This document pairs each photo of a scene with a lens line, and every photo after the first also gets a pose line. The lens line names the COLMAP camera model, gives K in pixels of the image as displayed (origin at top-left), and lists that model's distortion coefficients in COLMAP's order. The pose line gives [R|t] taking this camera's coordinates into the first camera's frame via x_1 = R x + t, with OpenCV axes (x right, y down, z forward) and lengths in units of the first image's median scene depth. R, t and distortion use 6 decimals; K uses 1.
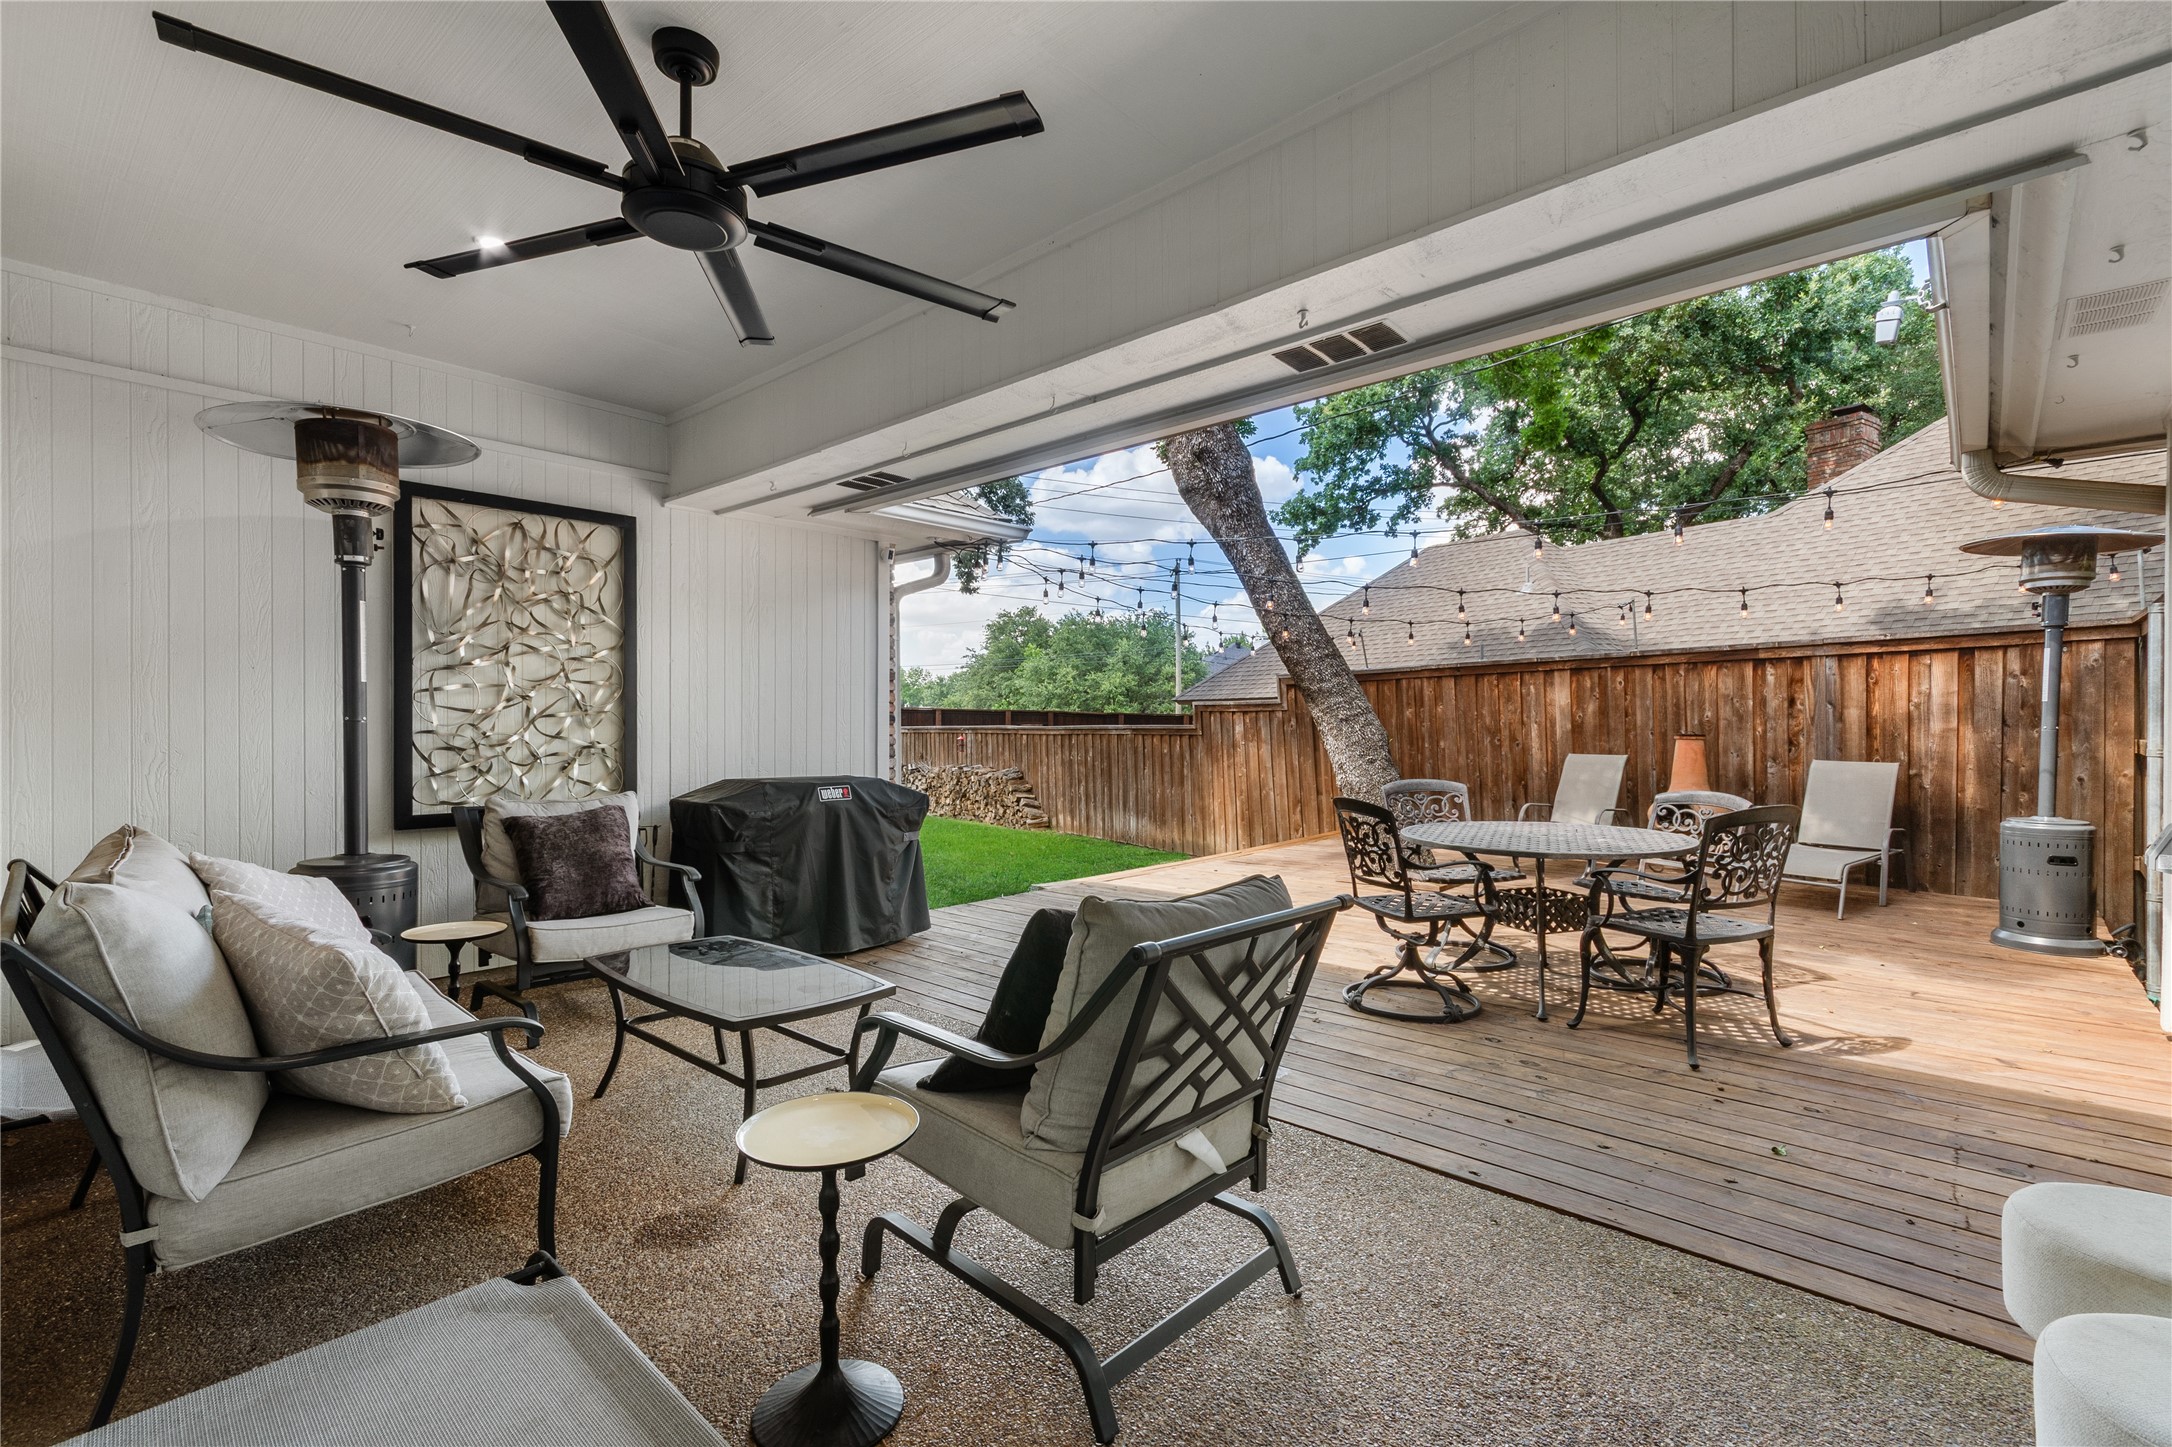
lens RADIAL K [[959.0, 0, 1102.2], [0, 959.0, 725.1], [0, 0, 1]] dist [0.011201, -0.002075]
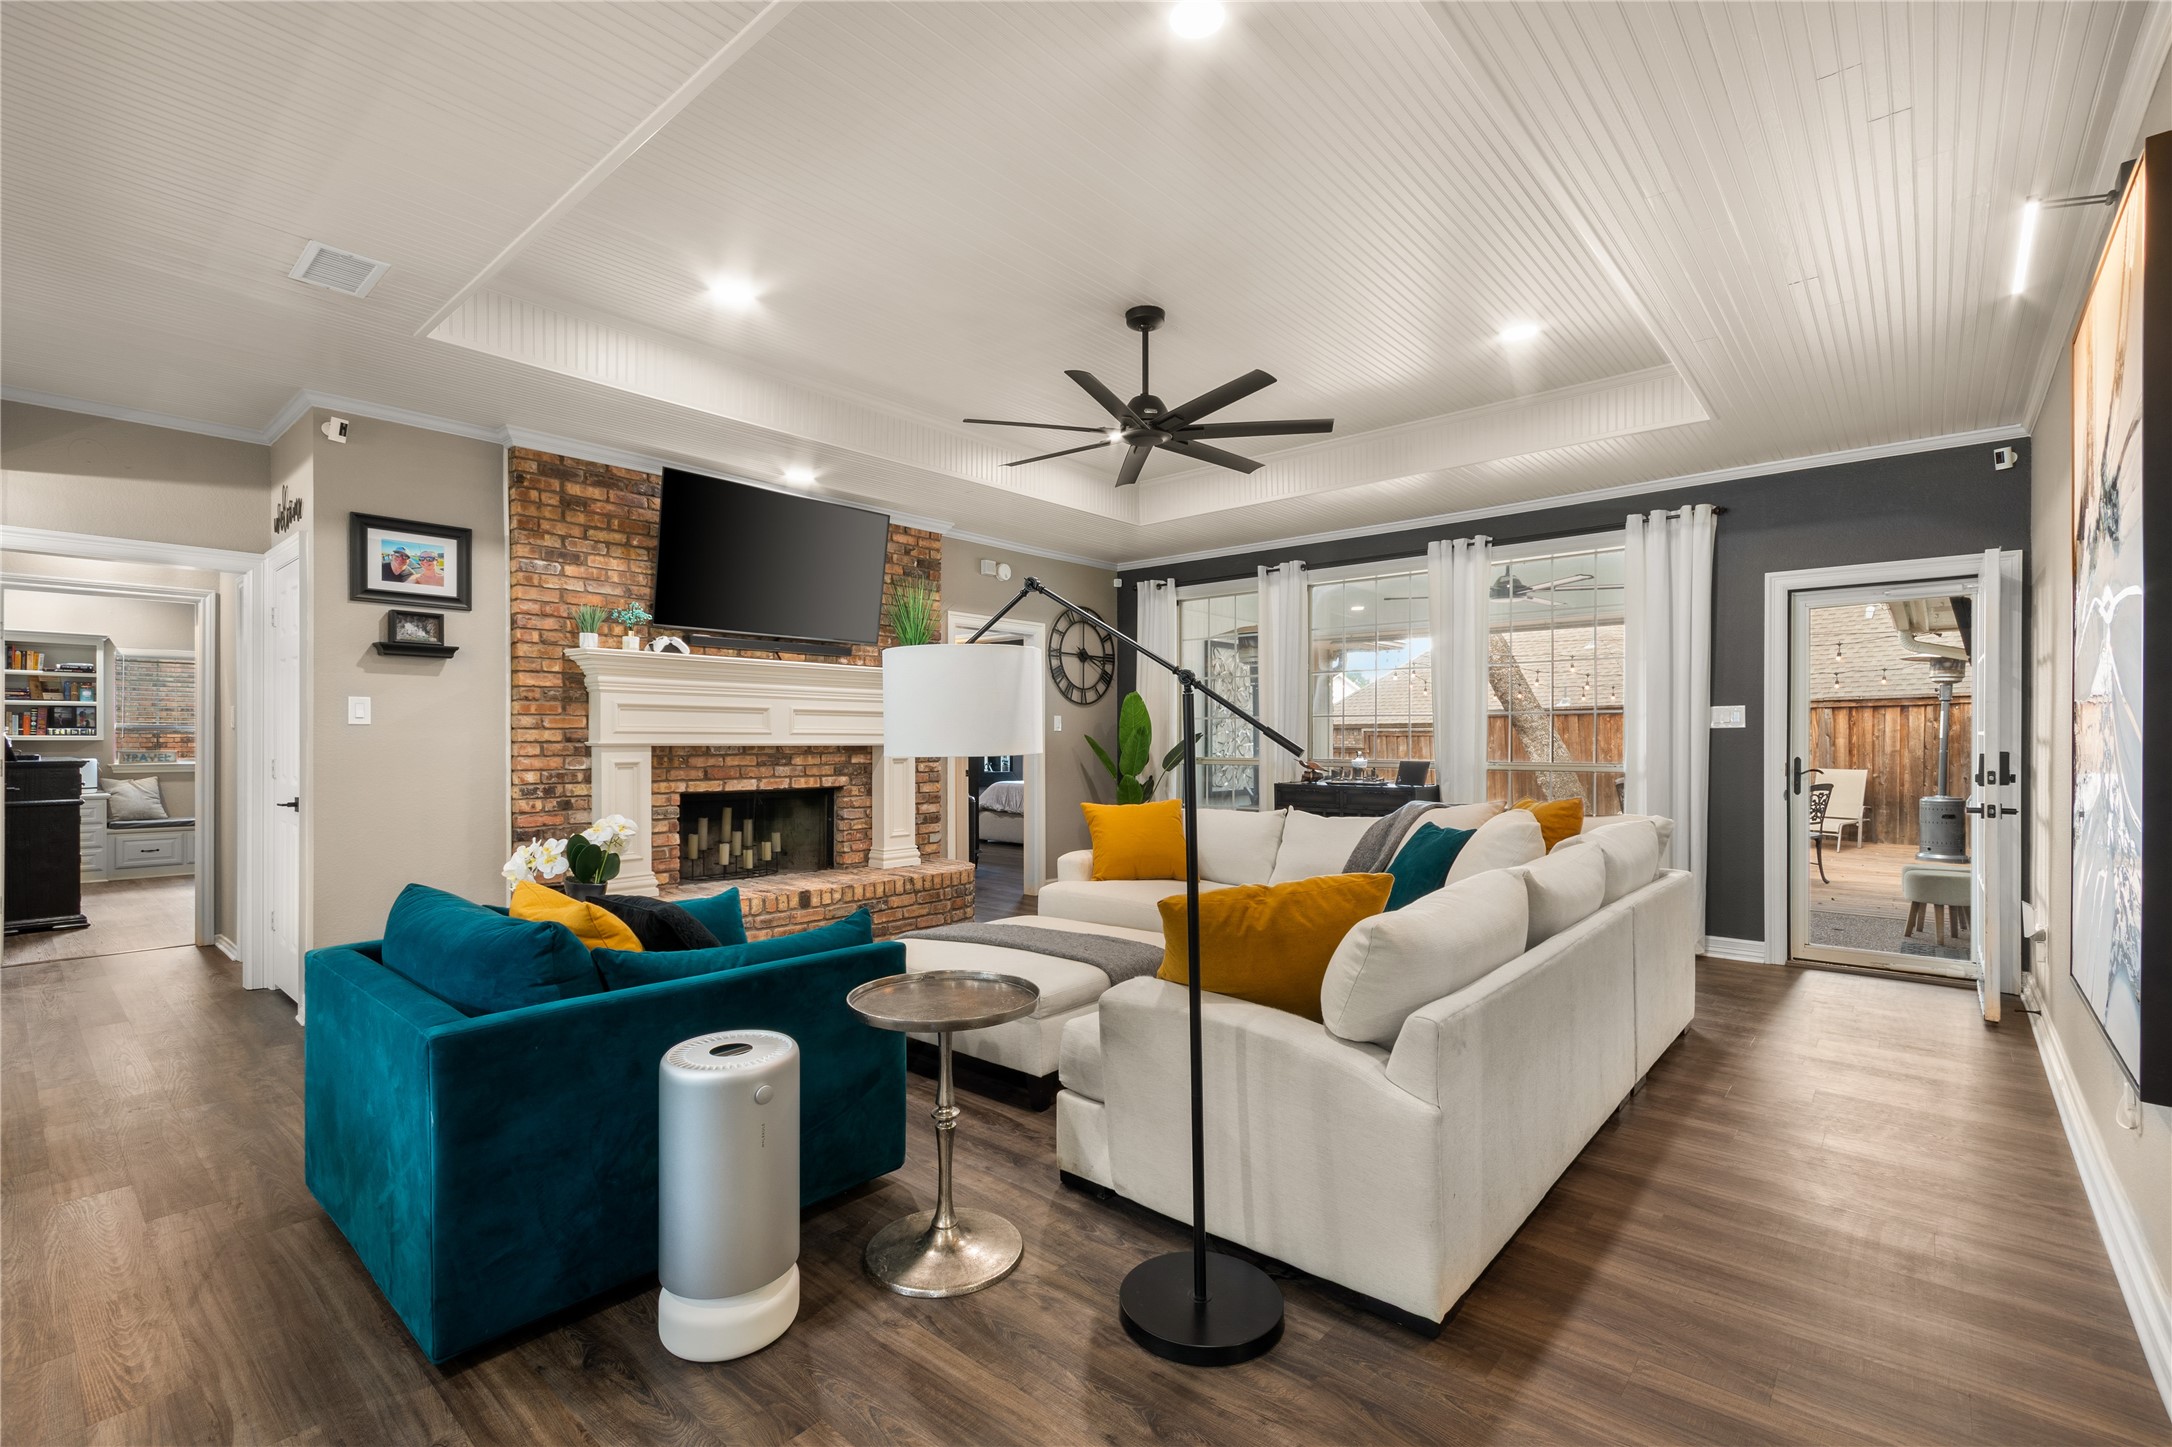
lens RADIAL K [[959.0, 0, 1091.4], [0, 959.0, 731.3], [0, 0, 1]] dist [0.011201, -0.002075]
pose [[0.999902, -0.001563, 0.013927, -0.673509], [0.001649, 0.999980, -0.006163, -0.024491], [-0.013917, 0.006186, 0.999884, -0.811711]]
